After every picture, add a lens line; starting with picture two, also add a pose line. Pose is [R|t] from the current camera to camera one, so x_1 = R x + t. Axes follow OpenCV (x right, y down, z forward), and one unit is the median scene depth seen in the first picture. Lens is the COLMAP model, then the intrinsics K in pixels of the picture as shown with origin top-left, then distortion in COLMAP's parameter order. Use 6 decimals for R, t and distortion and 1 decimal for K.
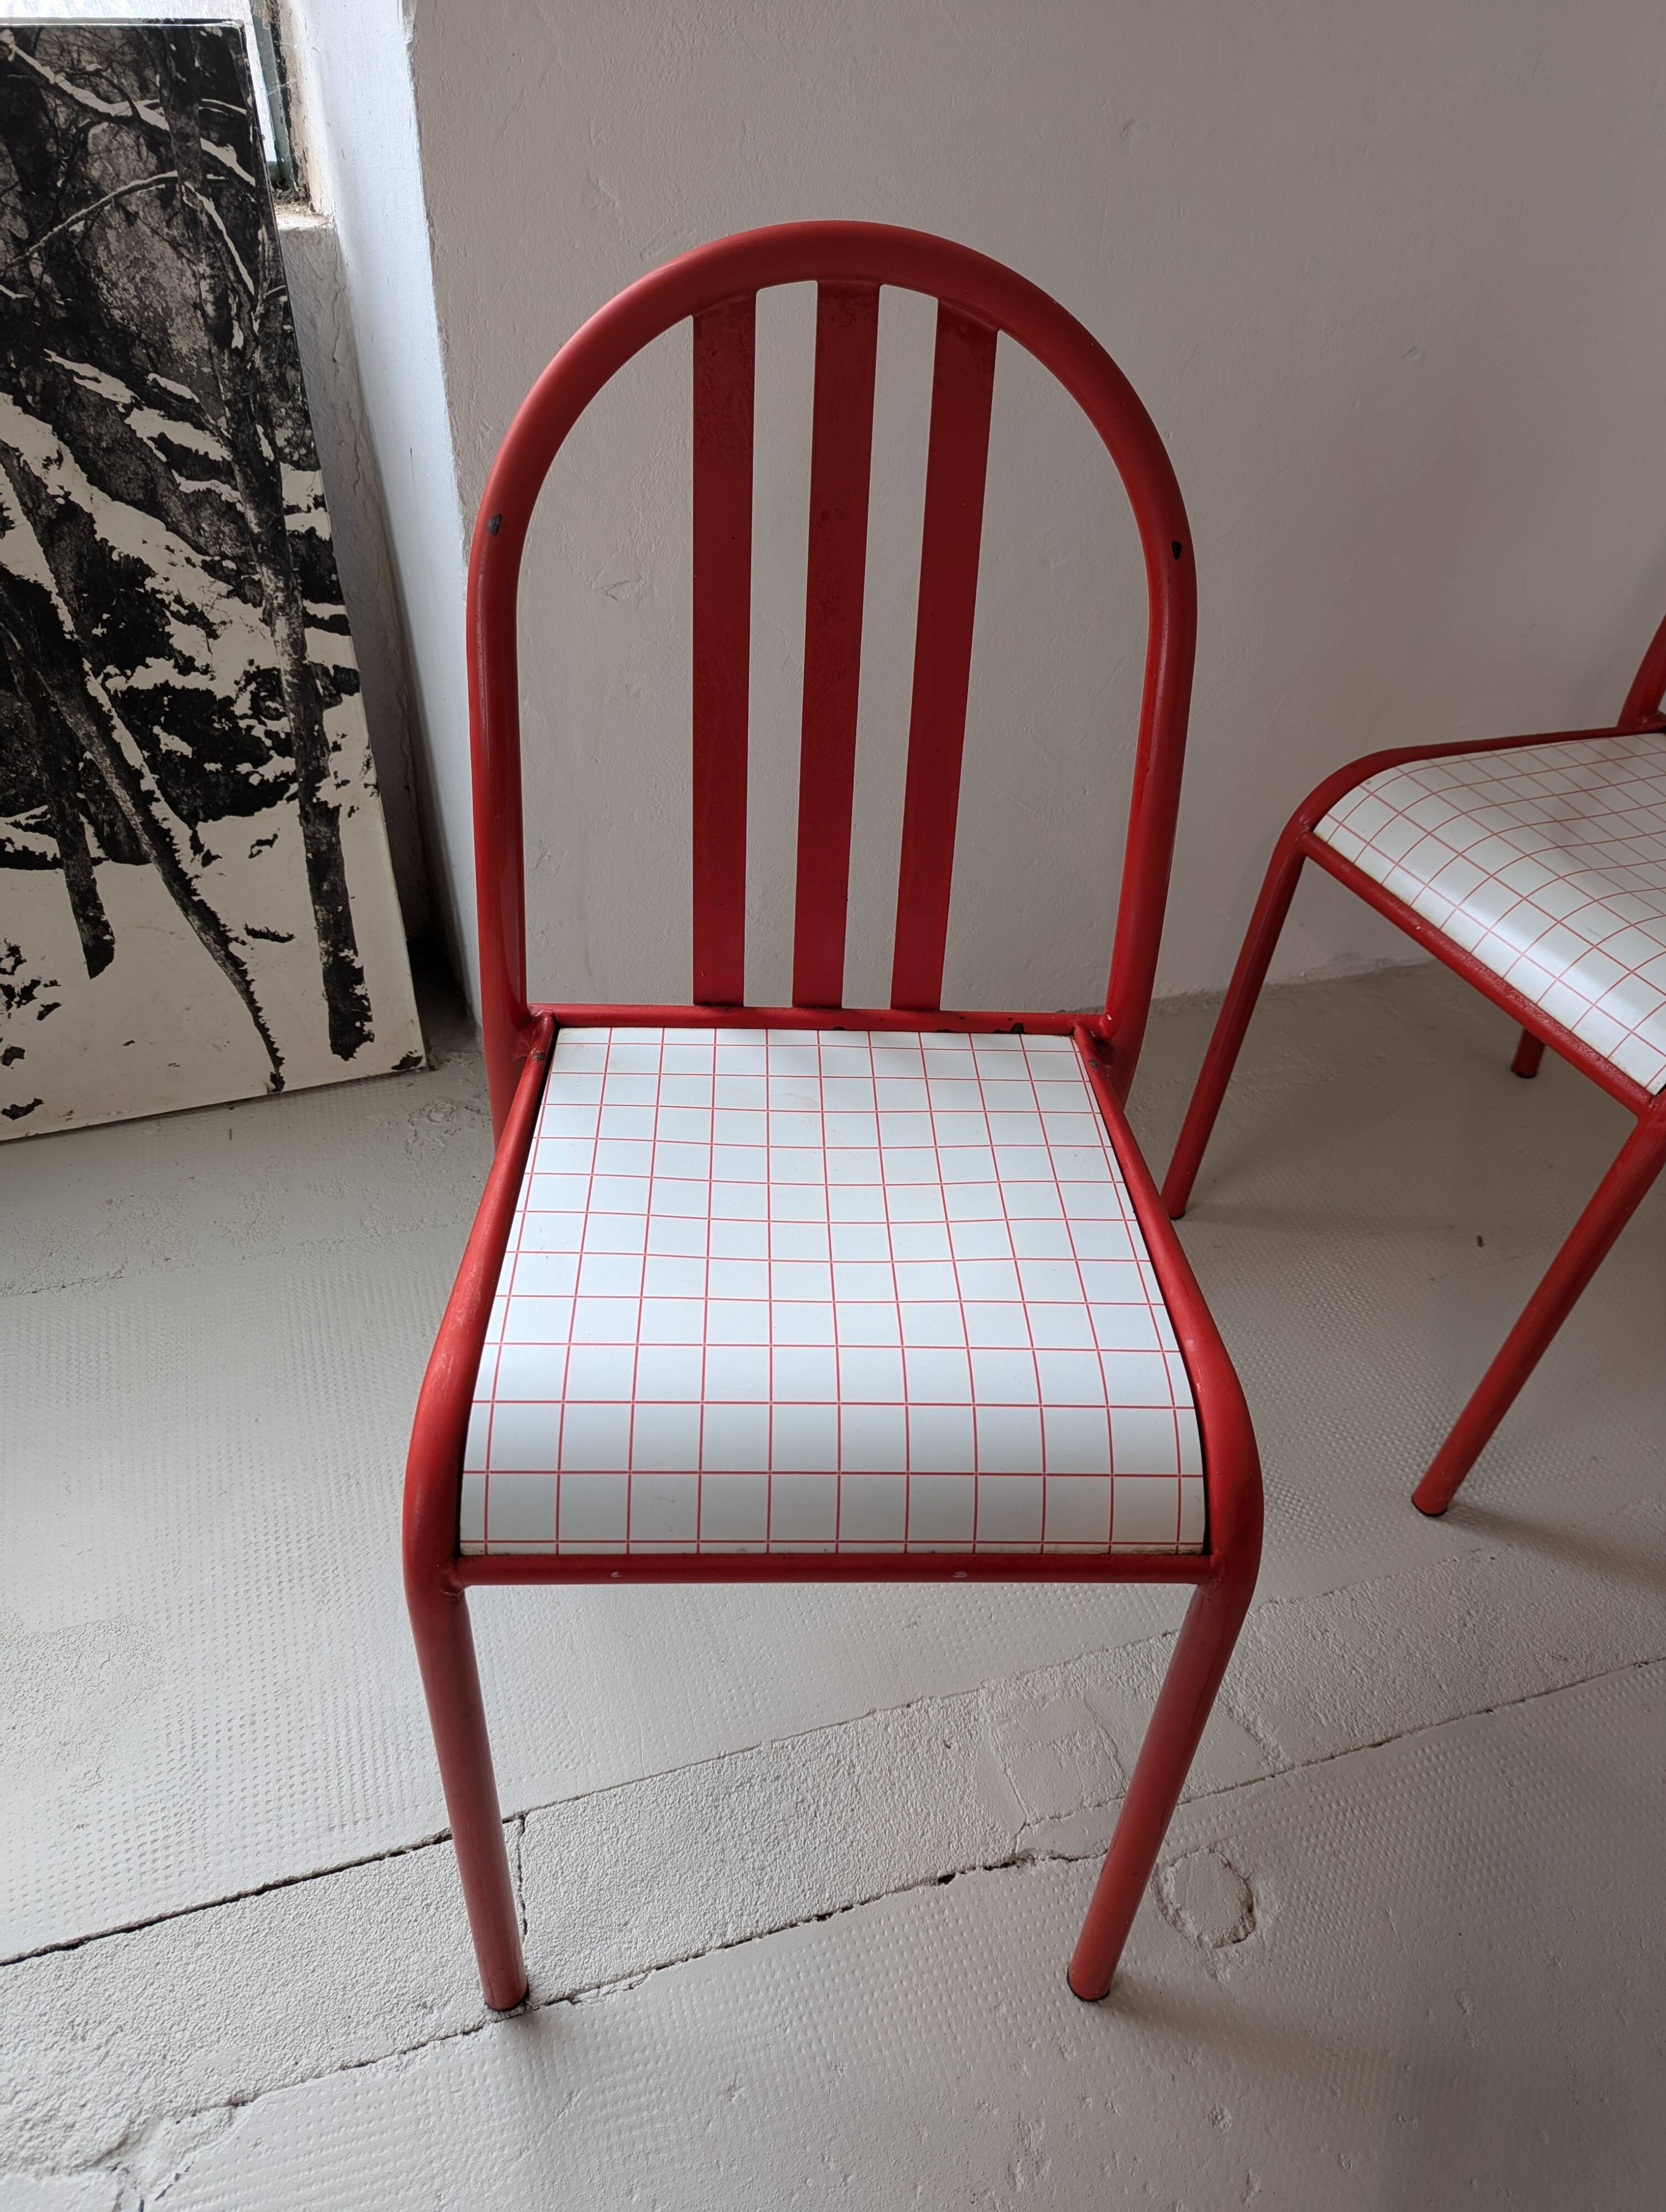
lens RADIAL K [[1574.7, 0, 825.4], [0, 1574.7, 1113.3], [0, 0, 1]] dist [0.040491, -0.037824]
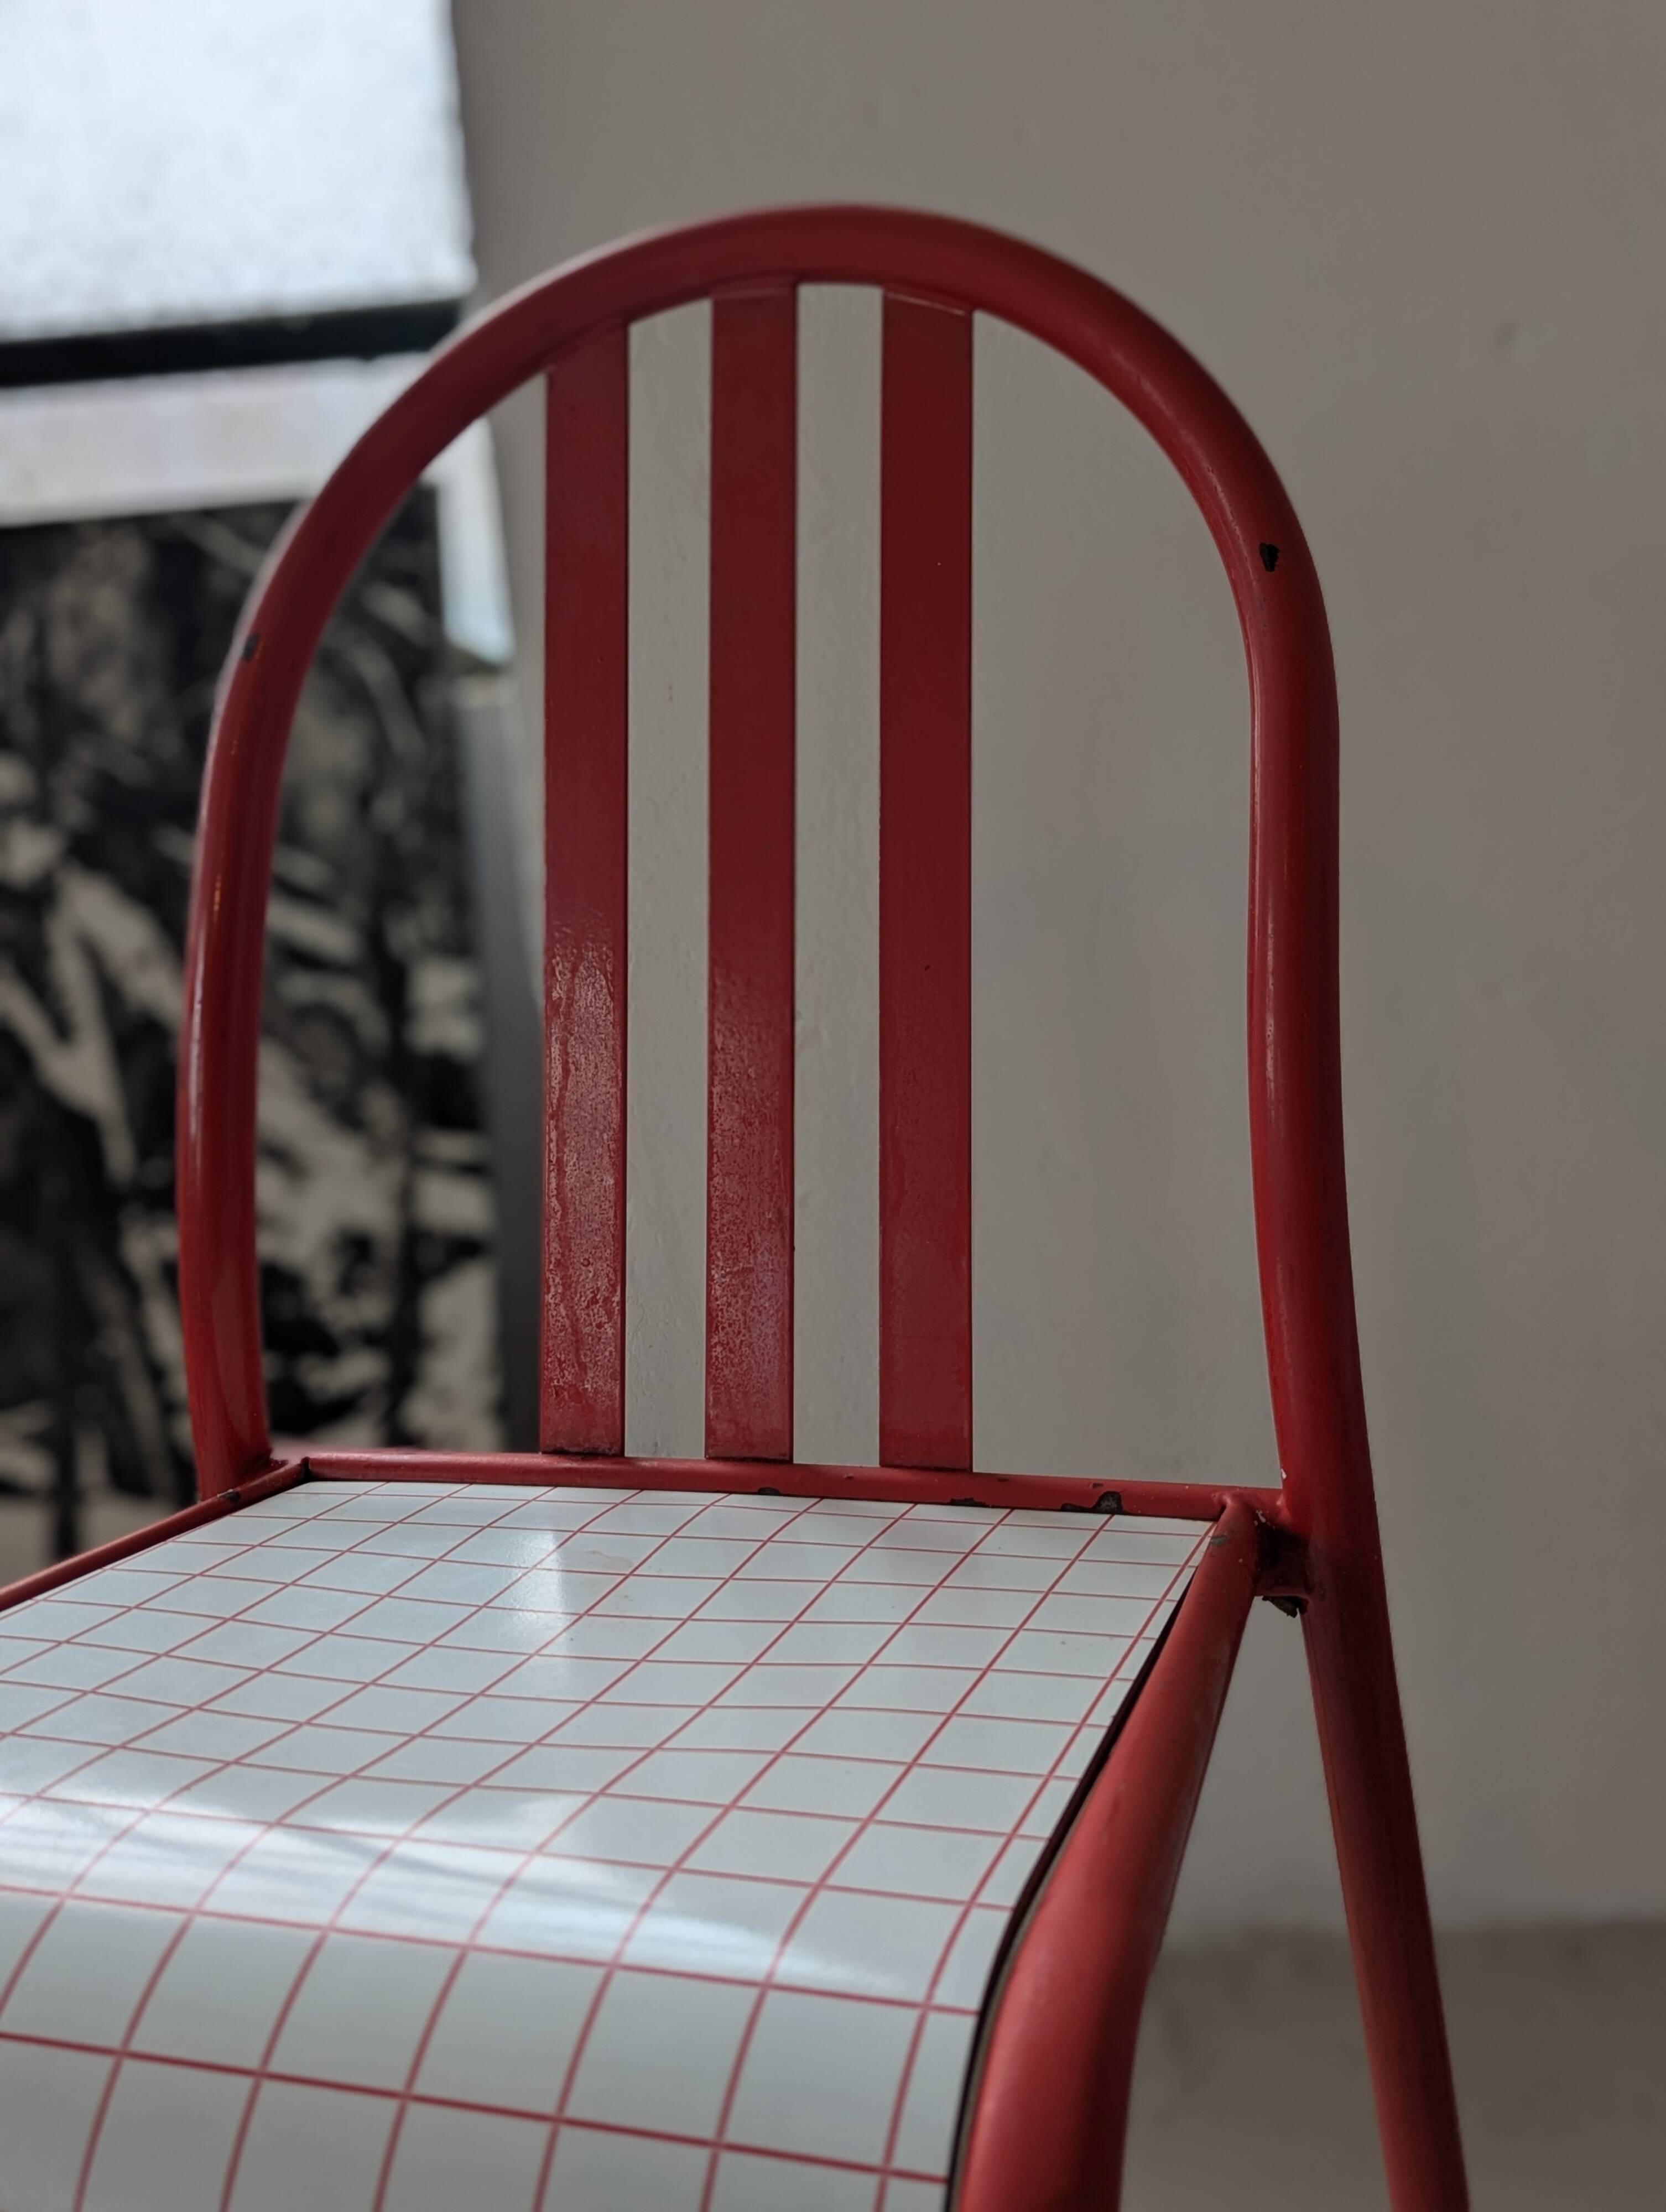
lens RADIAL K [[2387.0, 0, 792.8], [0, 2387.0, 1082.1], [0, 0, 1]] dist [0.025227, 0.000000]
pose [[0.919406, -0.061591, -0.388458, 0.263247], [-0.151775, 0.855603, -0.494882, 0.175306], [0.362846, 0.513956, 0.777298, 0.250047]]
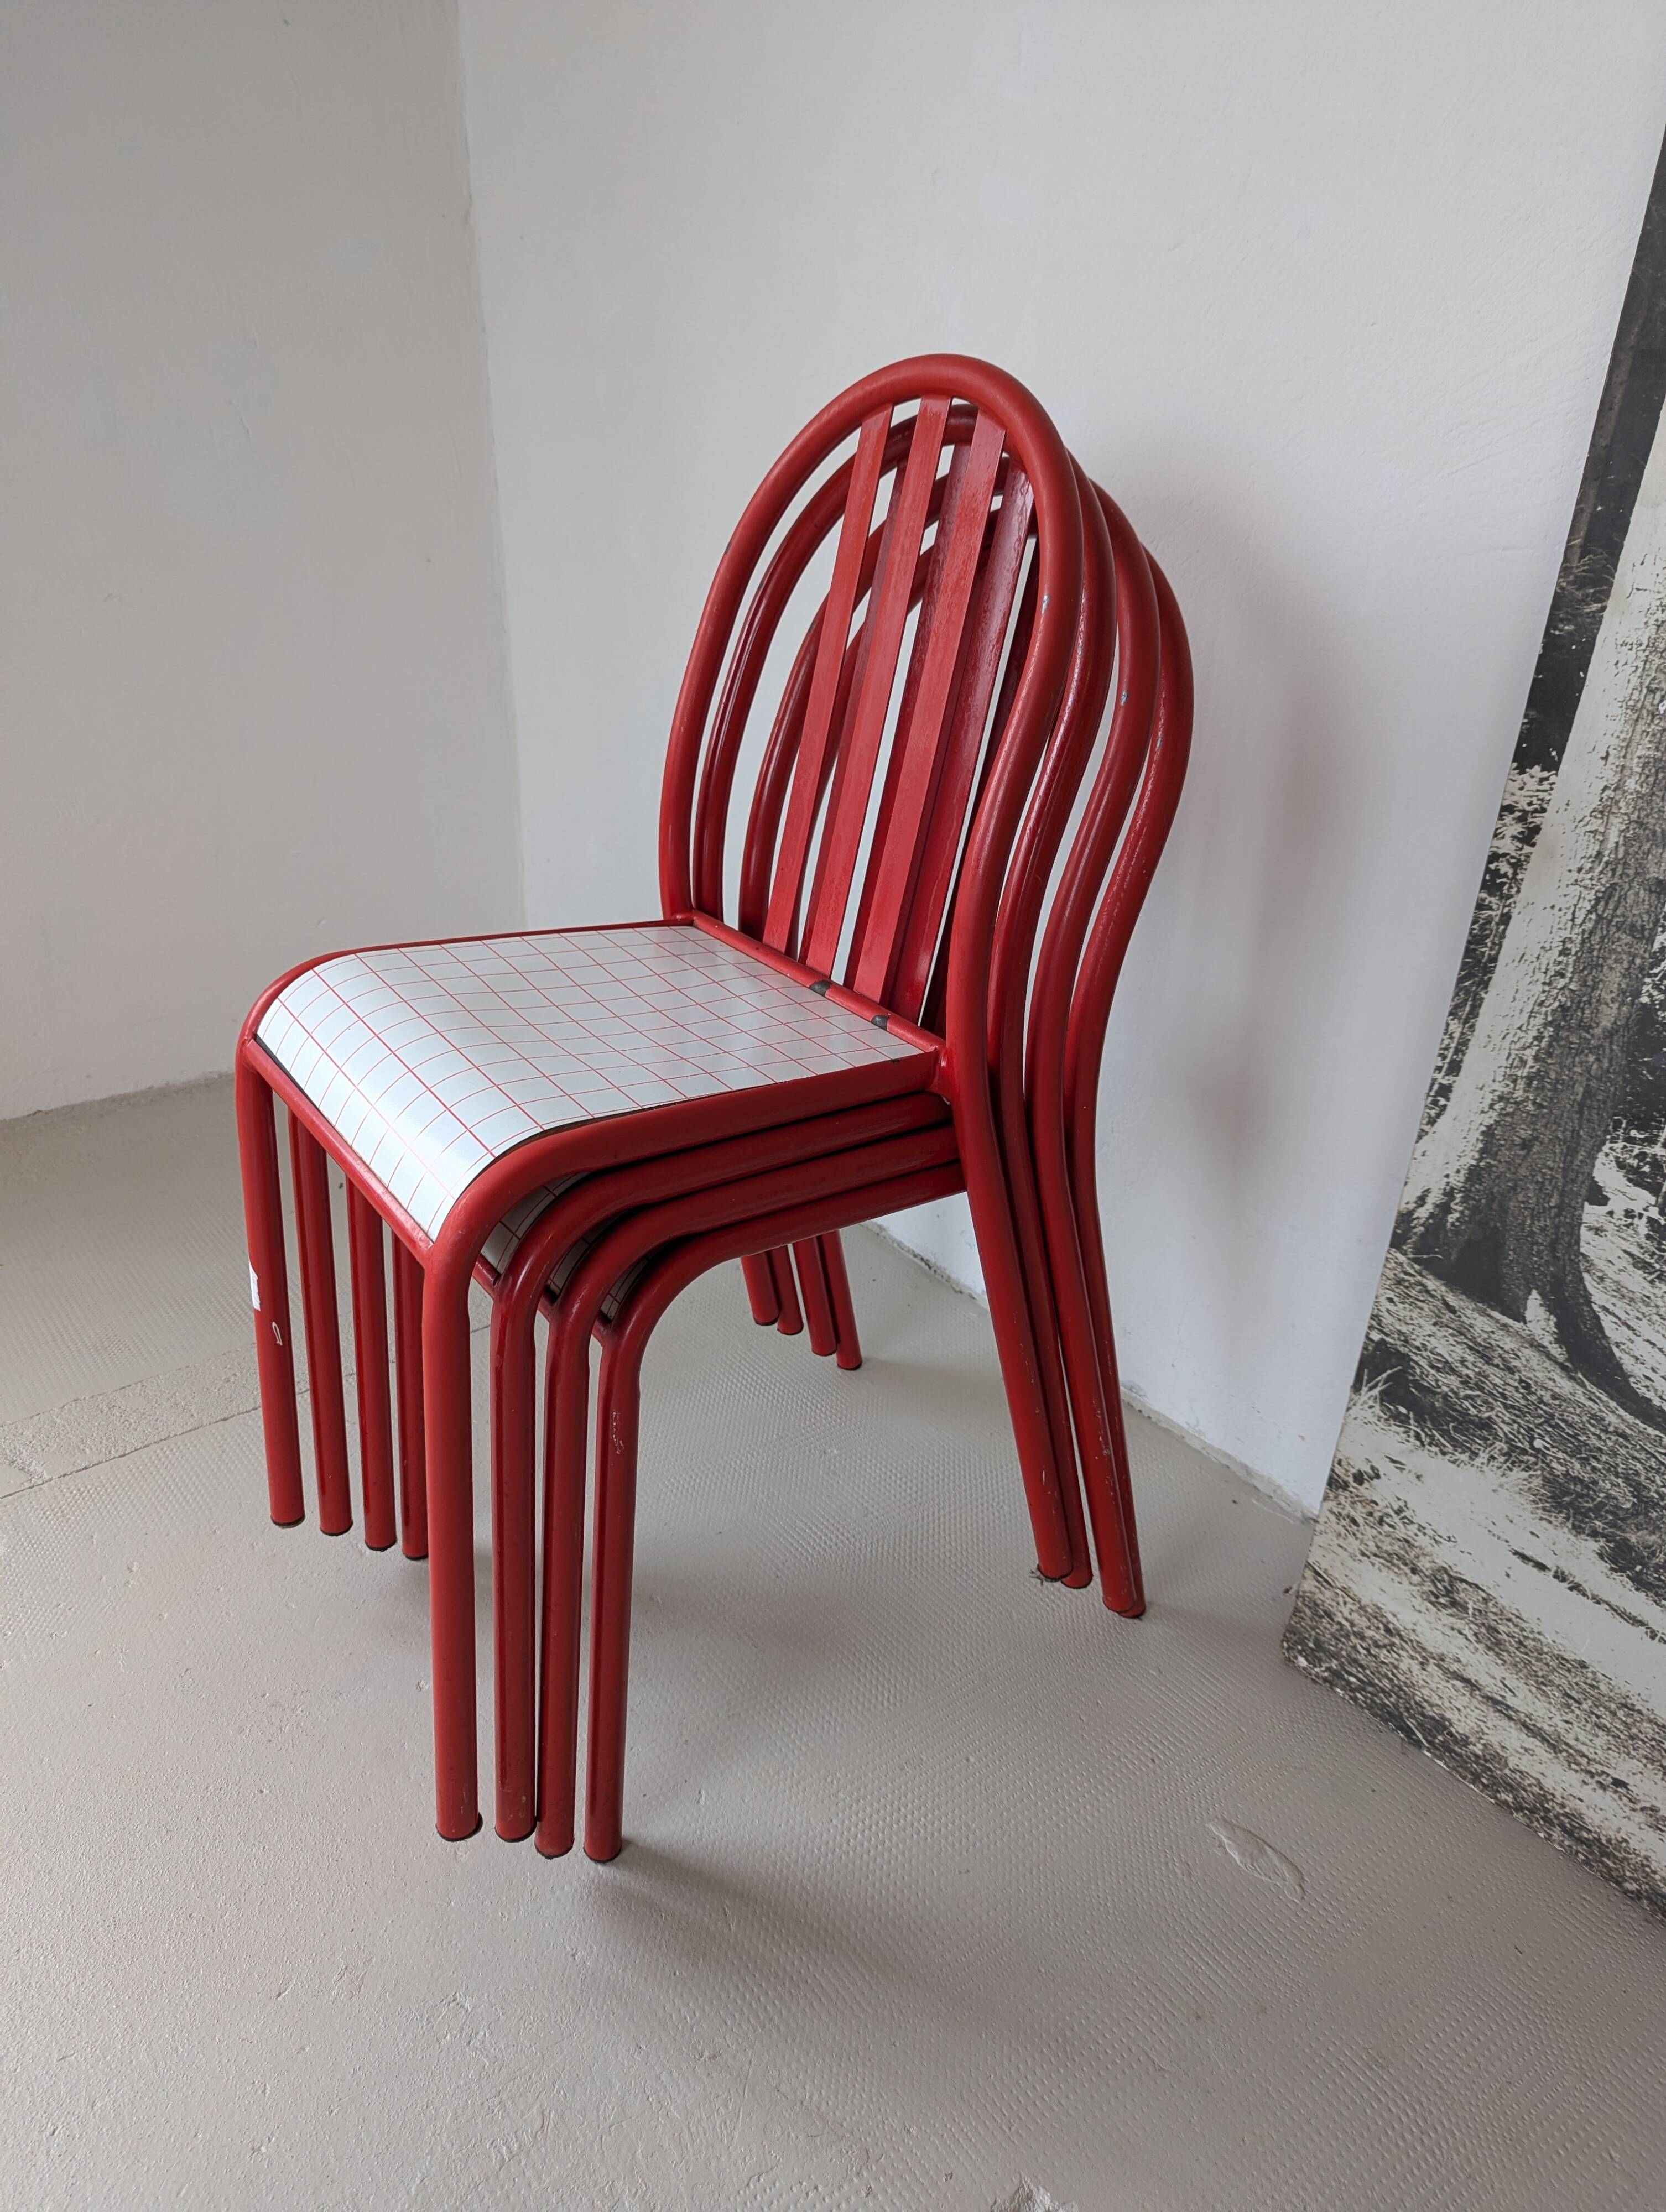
lens RADIAL K [[1574.7, 0, 813.7], [0, 1574.7, 1100.1], [0, 0, 1]] dist [0.040491, -0.037824]
pose [[0.942555, -0.177142, 0.283215, 0.520200], [0.249498, 0.937070, -0.244235, 0.537619], [-0.222129, 0.300866, 0.927436, -0.430913]]
